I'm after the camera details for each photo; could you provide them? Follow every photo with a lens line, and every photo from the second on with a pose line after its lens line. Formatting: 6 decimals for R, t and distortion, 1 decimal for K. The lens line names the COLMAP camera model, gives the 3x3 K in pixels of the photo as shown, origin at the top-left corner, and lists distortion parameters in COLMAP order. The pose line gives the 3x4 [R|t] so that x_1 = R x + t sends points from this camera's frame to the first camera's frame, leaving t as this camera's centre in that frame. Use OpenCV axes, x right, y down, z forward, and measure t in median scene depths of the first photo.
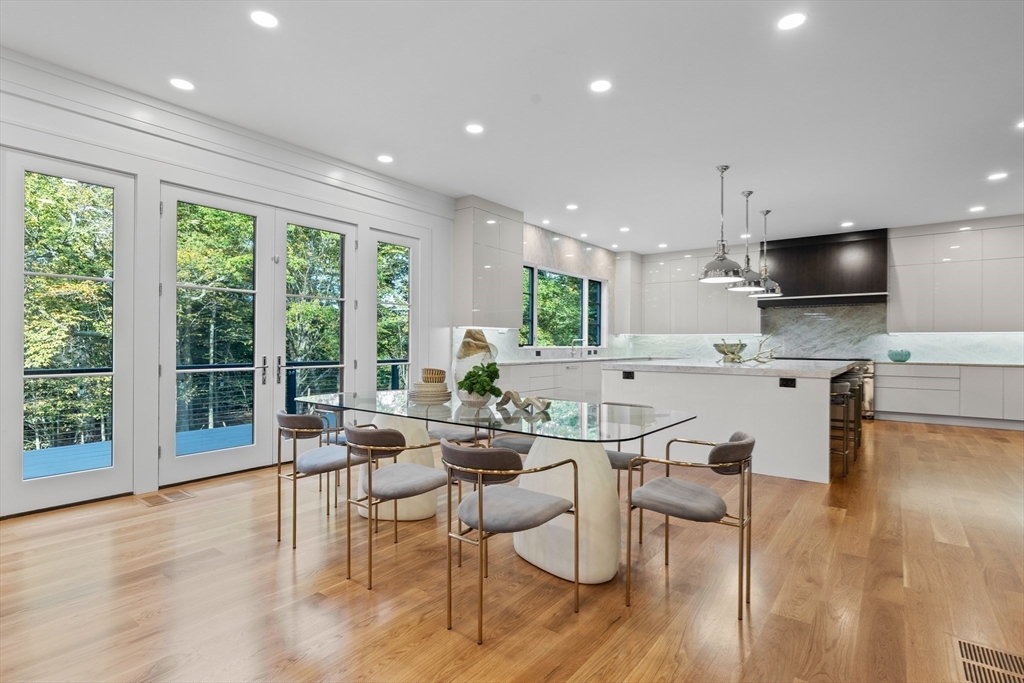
lens RADIAL K [[510.0, 0, 516.8], [0, 510.0, 341.1], [0, 0, 1]] dist [-0.004605, -0.000524]
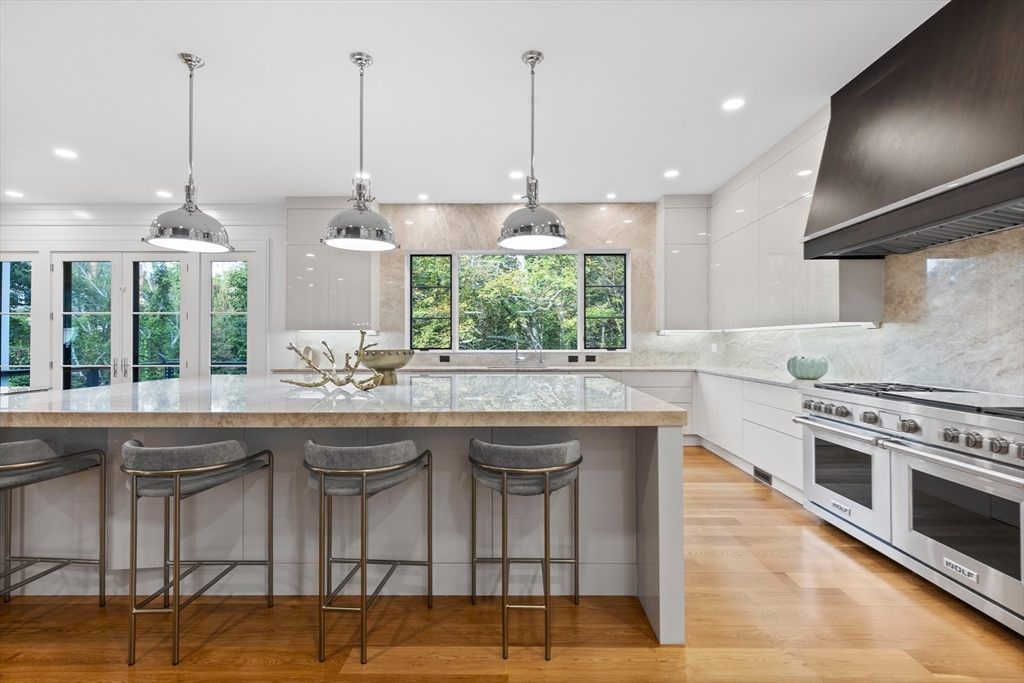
lens RADIAL K [[464.4, 0, 512.7], [0, 464.4, 338.1], [0, 0, 1]] dist [0.008299, -0.001359]
pose [[0.591421, -0.013198, -0.806255, 0.689894], [0.009137, 0.999912, -0.009665, -0.000768], [0.806311, -0.001650, 0.591489, 0.634081]]
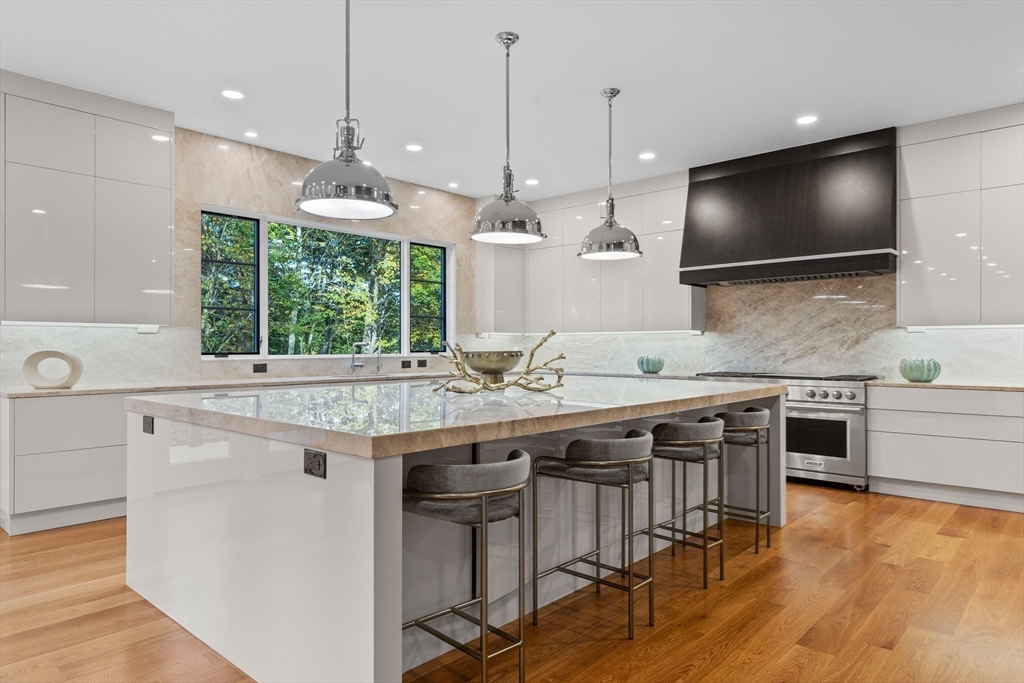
lens RADIAL K [[649.6, 0, 513.9], [0, 649.6, 343.0], [0, 0, 1]] dist [0.005827, -0.001006]
pose [[0.996409, -0.006583, -0.084410, 0.378287], [0.006697, 0.999977, 0.001073, -0.002863], [0.084401, -0.001634, 0.996430, 0.288455]]
